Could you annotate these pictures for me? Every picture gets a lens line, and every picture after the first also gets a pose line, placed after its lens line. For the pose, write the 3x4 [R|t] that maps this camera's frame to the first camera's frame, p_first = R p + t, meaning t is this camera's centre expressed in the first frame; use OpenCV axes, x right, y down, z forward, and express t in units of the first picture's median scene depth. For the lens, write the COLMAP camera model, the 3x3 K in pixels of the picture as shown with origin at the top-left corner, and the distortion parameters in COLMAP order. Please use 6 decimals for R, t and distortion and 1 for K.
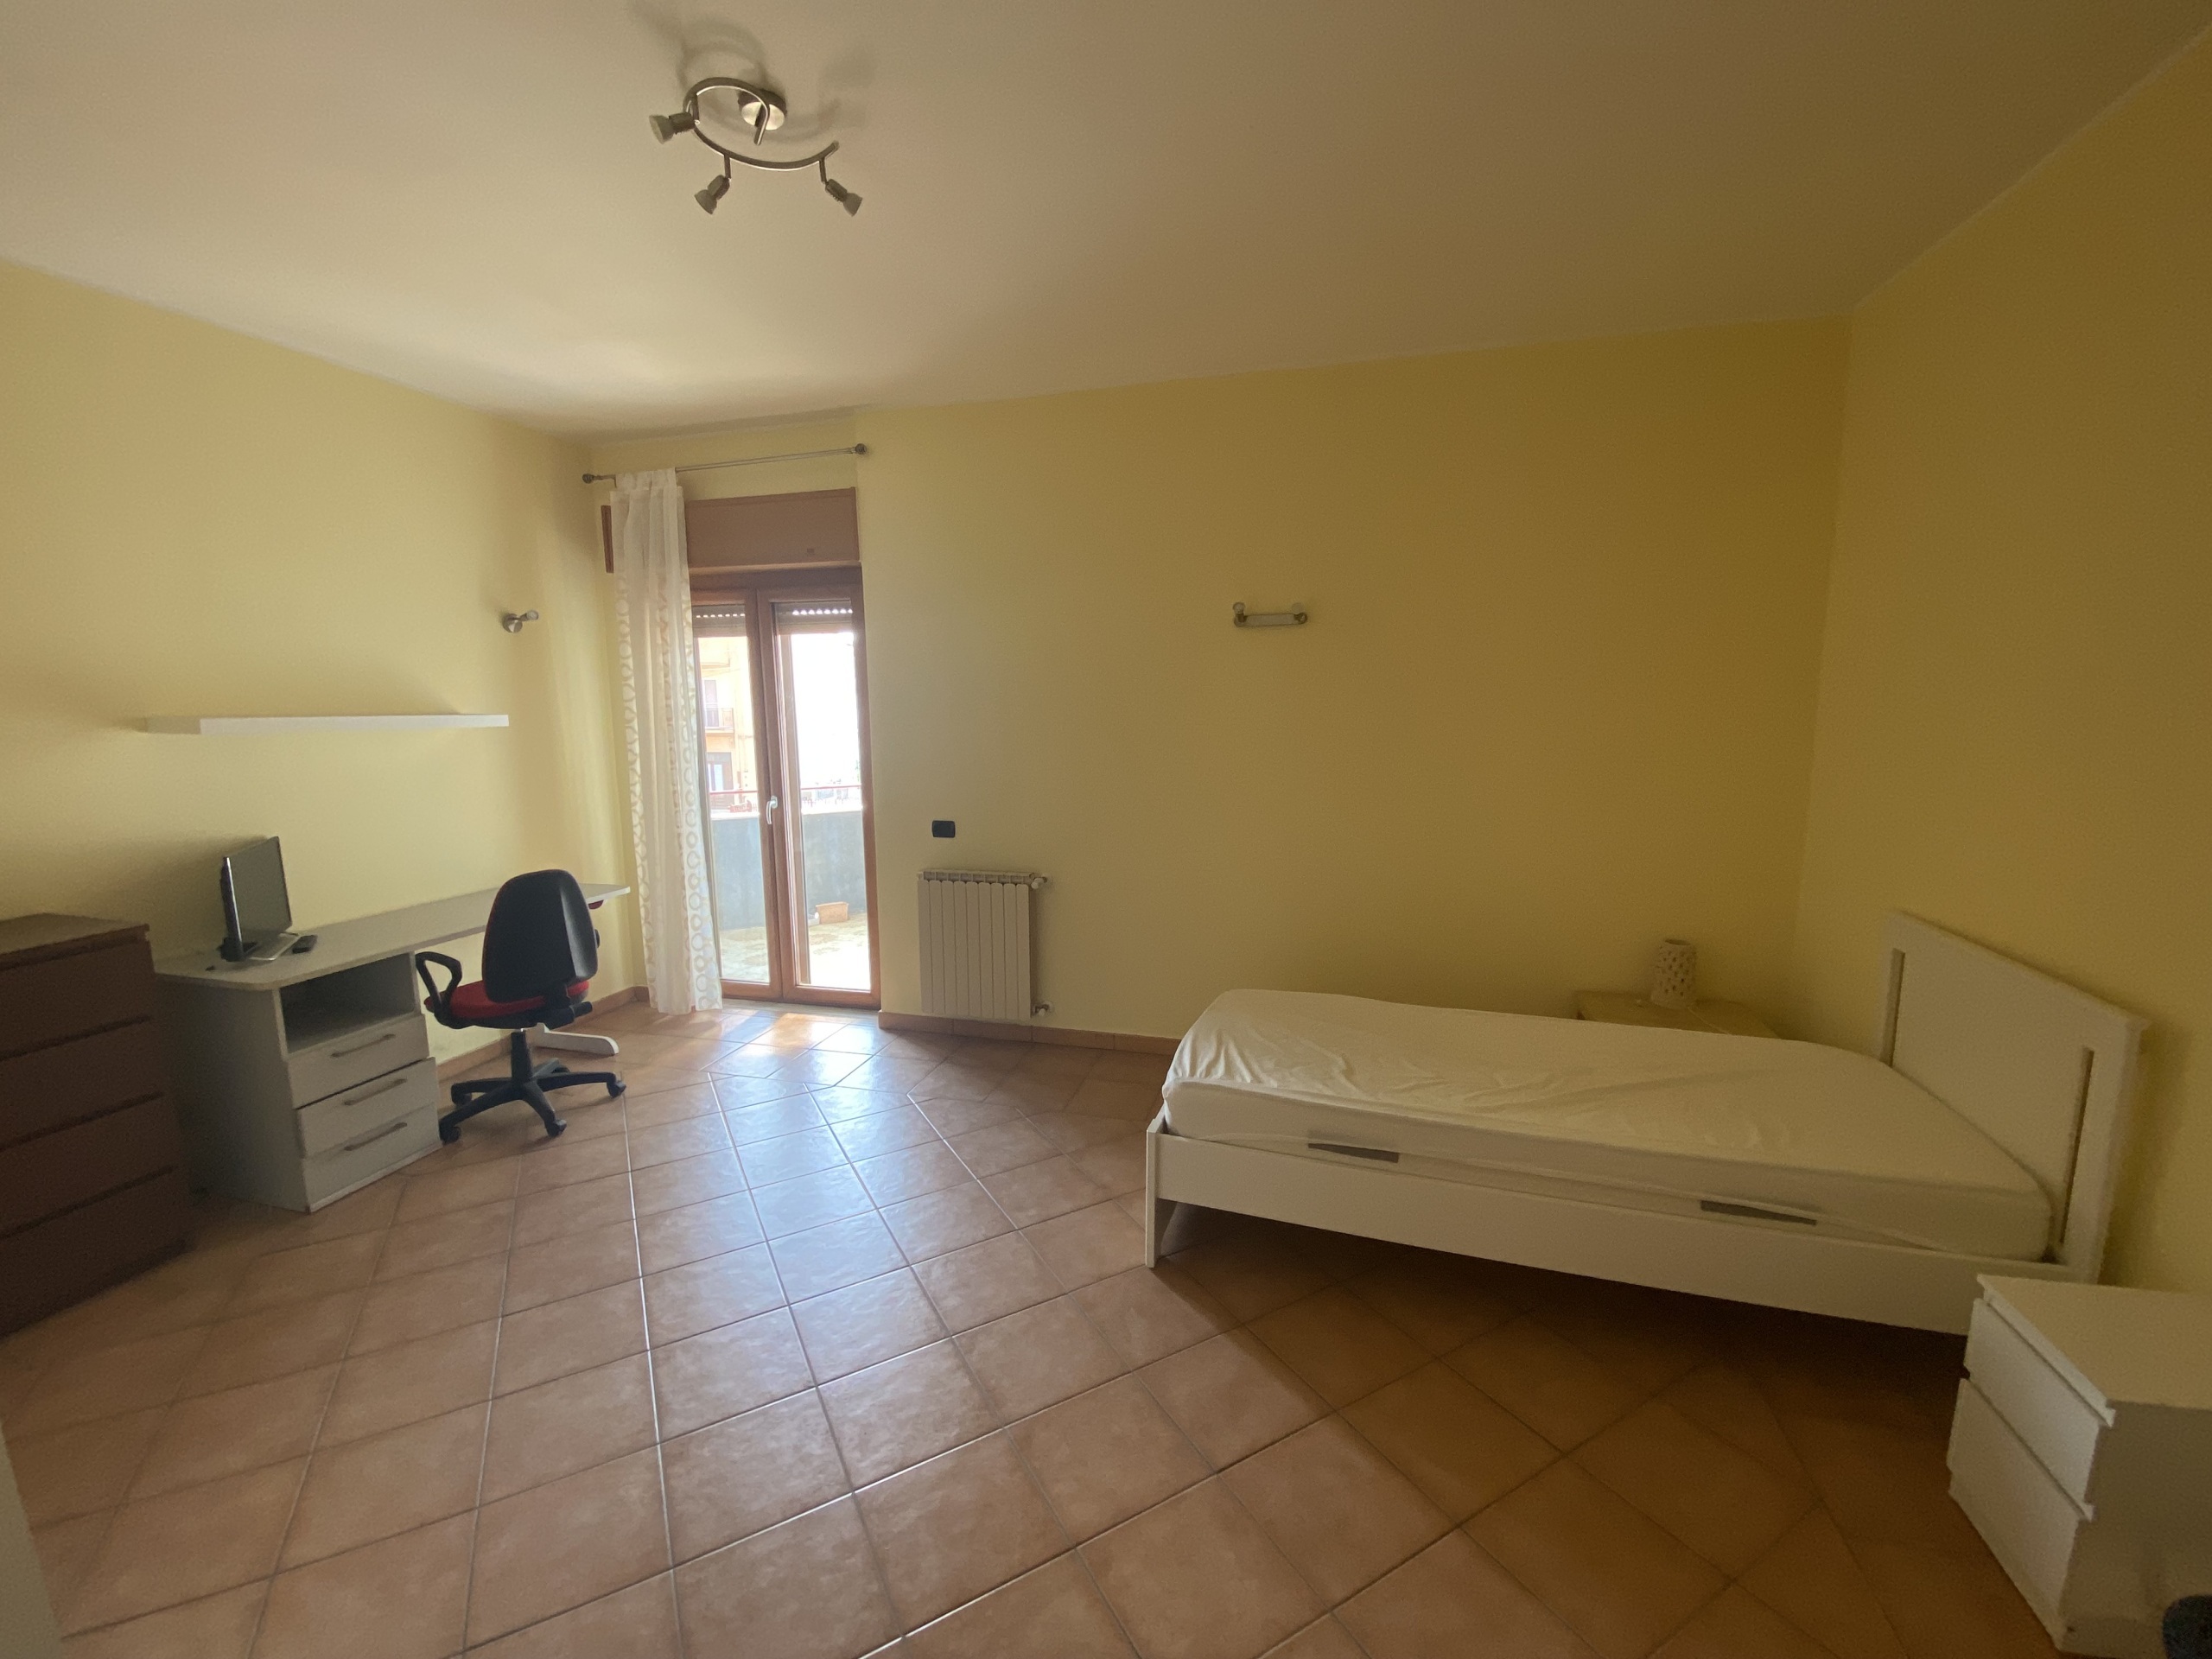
lens RADIAL K [[881.9, 0, 1099.8], [0, 881.9, 840.2], [0, 0, 1]] dist [0.012760, -0.019401]
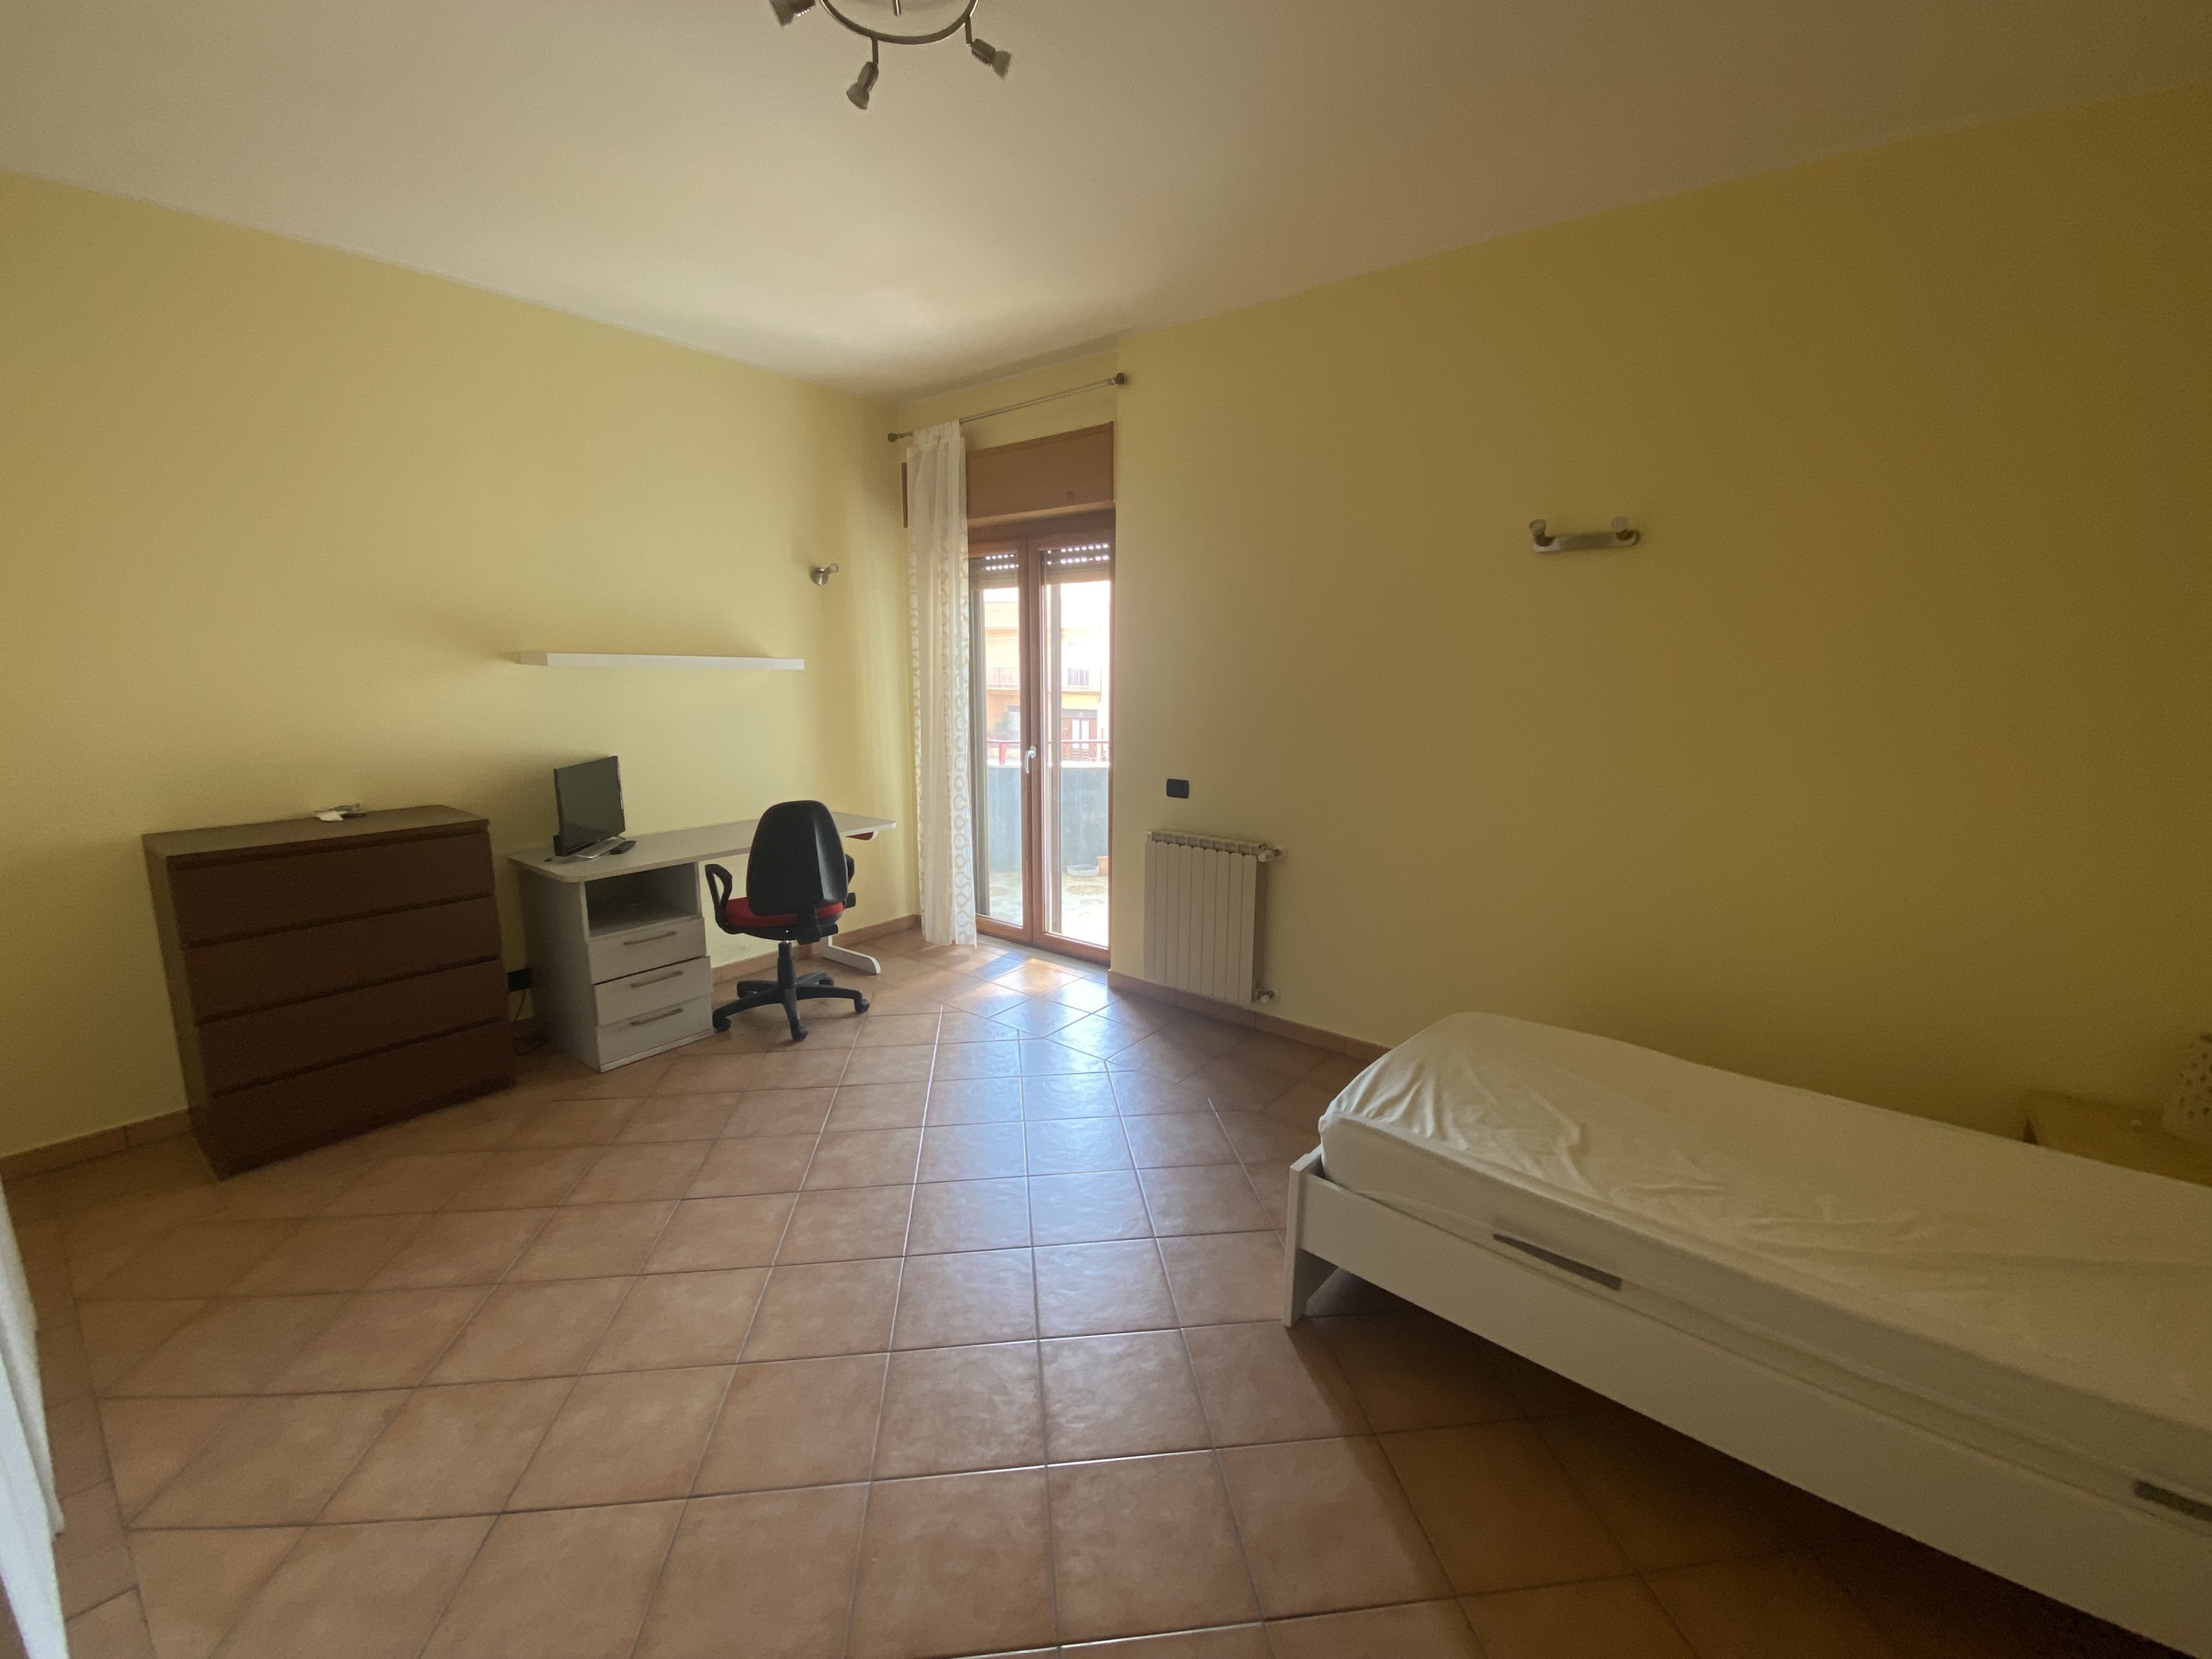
lens RADIAL K [[881.9, 0, 1099.8], [0, 881.9, 840.2], [0, 0, 1]] dist [0.012760, -0.019401]
pose [[0.922369, 0.089929, -0.375697, 0.136818], [-0.073644, 0.995625, 0.057517, -0.007840], [0.379225, -0.025384, 0.924956, 0.138594]]
